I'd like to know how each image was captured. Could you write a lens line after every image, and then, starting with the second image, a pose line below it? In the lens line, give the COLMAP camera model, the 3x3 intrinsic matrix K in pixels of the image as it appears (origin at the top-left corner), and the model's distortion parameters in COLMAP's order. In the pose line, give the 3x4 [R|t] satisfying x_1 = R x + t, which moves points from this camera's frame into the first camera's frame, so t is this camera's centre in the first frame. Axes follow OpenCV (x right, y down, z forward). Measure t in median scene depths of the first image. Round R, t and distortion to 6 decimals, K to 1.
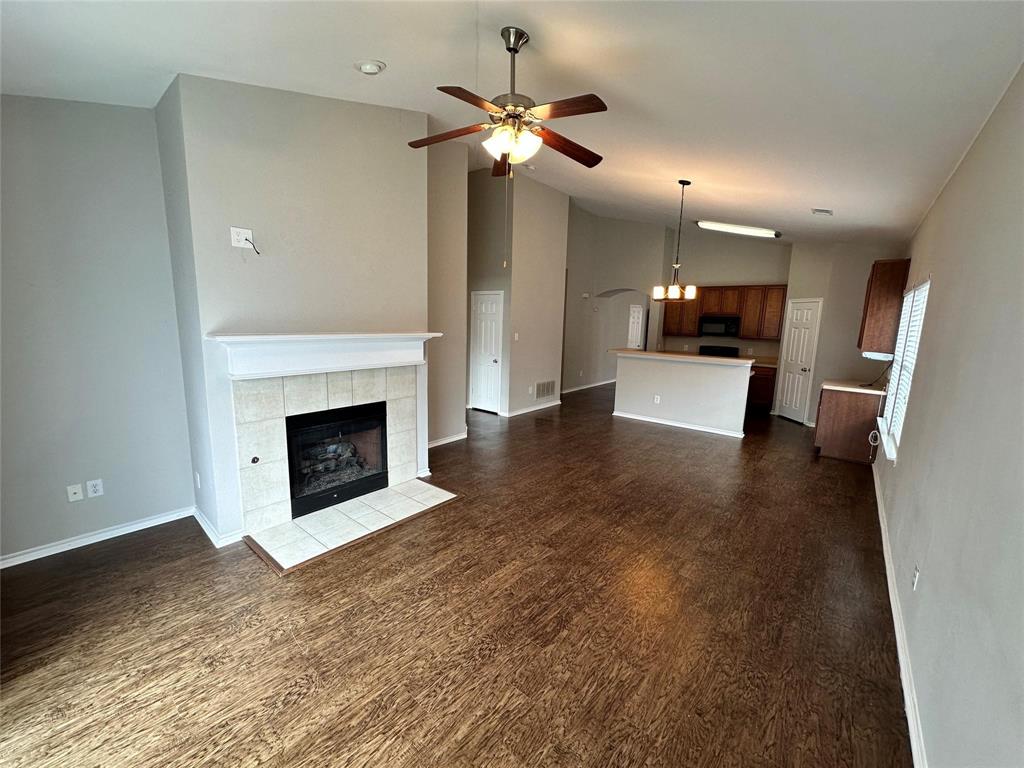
lens RADIAL K [[405.9, 0, 509.1], [0, 405.9, 380.4], [0, 0, 1]] dist [-0.002677, 0.000286]
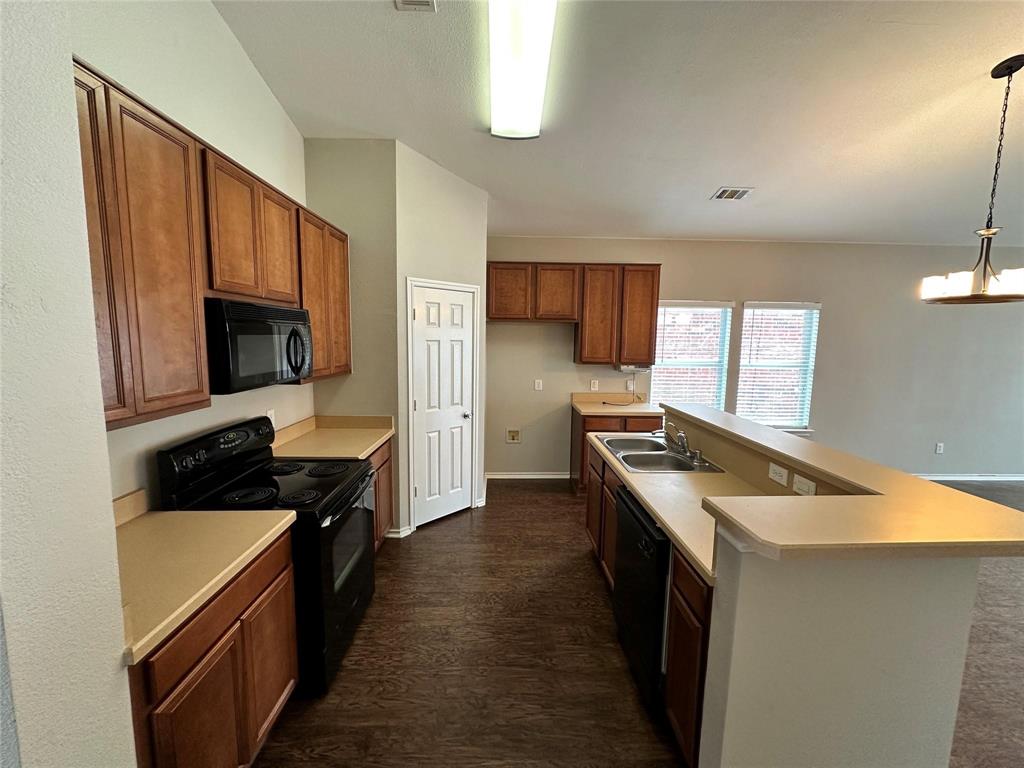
lens RADIAL K [[405.9, 0, 514.9], [0, 405.9, 382.9], [0, 0, 1]] dist [-0.002677, 0.000286]
pose [[-0.668383, -0.120231, 0.734036, 0.366037], [0.084159, 0.968289, 0.235232, -0.242584], [-0.739041, 0.219001, -0.637069, 1.628633]]
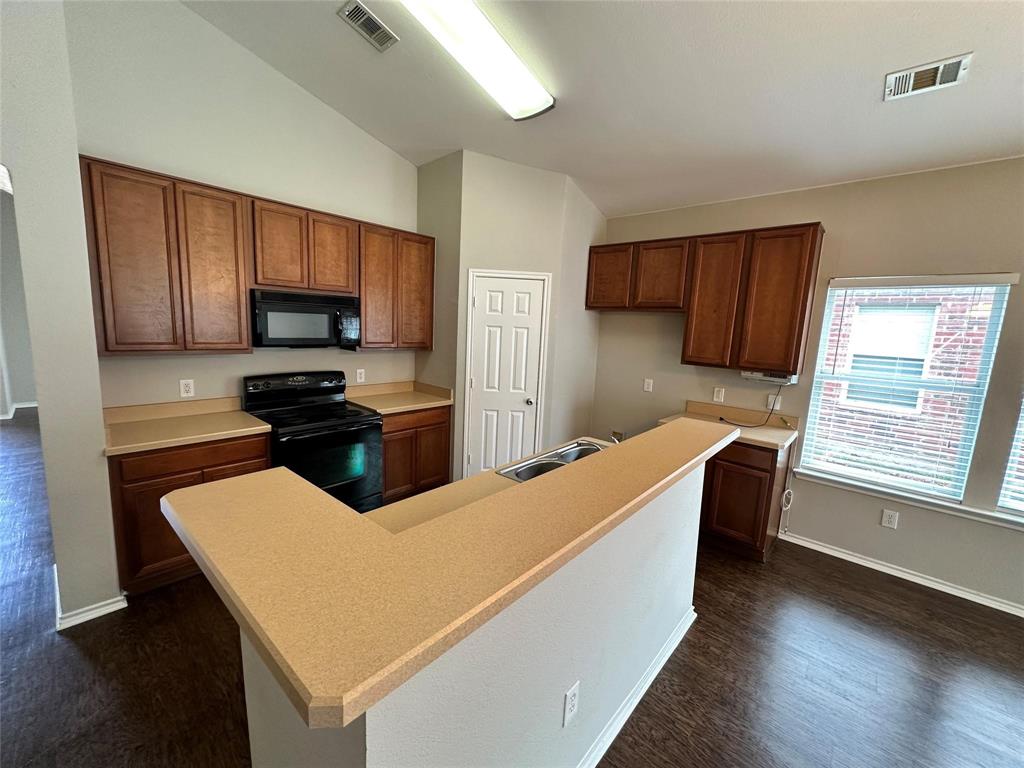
lens RADIAL K [[405.9, 0, 512.7], [0, 405.9, 381.1], [0, 0, 1]] dist [-0.002677, 0.000286]
pose [[0.022698, -0.165653, 0.985923, 0.229792], [0.109289, 0.980678, 0.162255, -0.183799], [-0.993751, 0.104068, 0.040364, 1.247368]]
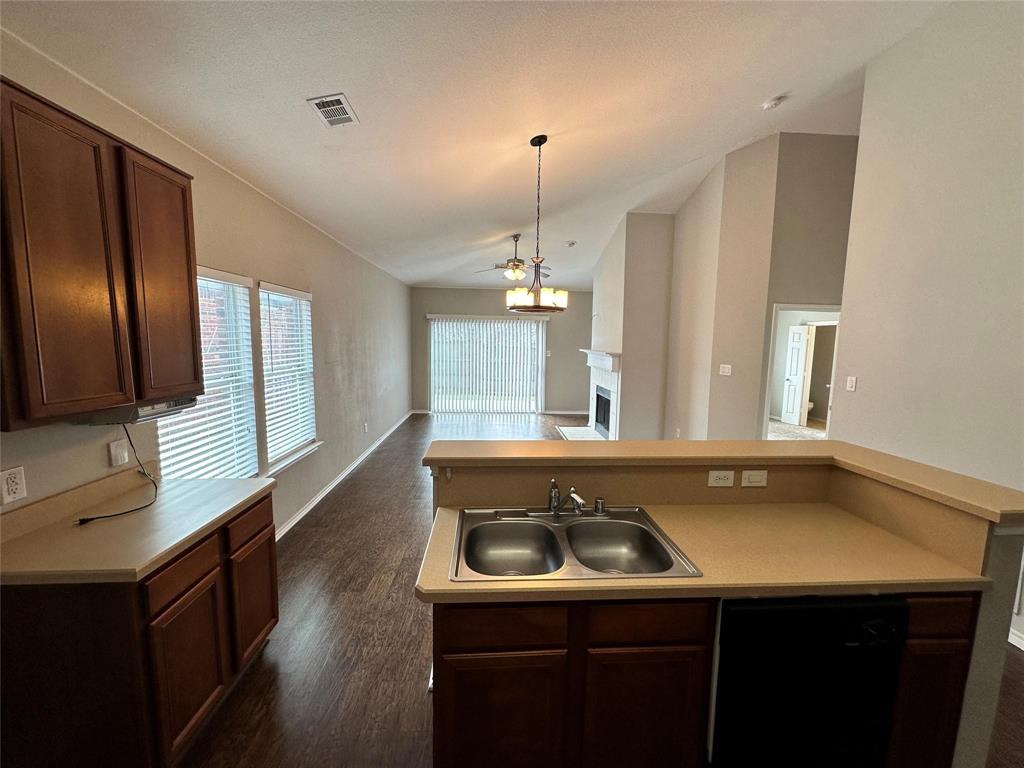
lens RADIAL K [[405.9, 0, 513.0], [0, 405.9, 383.3], [0, 0, 1]] dist [-0.002677, 0.000286]
pose [[-0.721661, 0.038017, -0.691202, 0.841349], [-0.141097, 0.969452, 0.200636, -0.189831], [0.677715, 0.242318, -0.694251, 1.352545]]
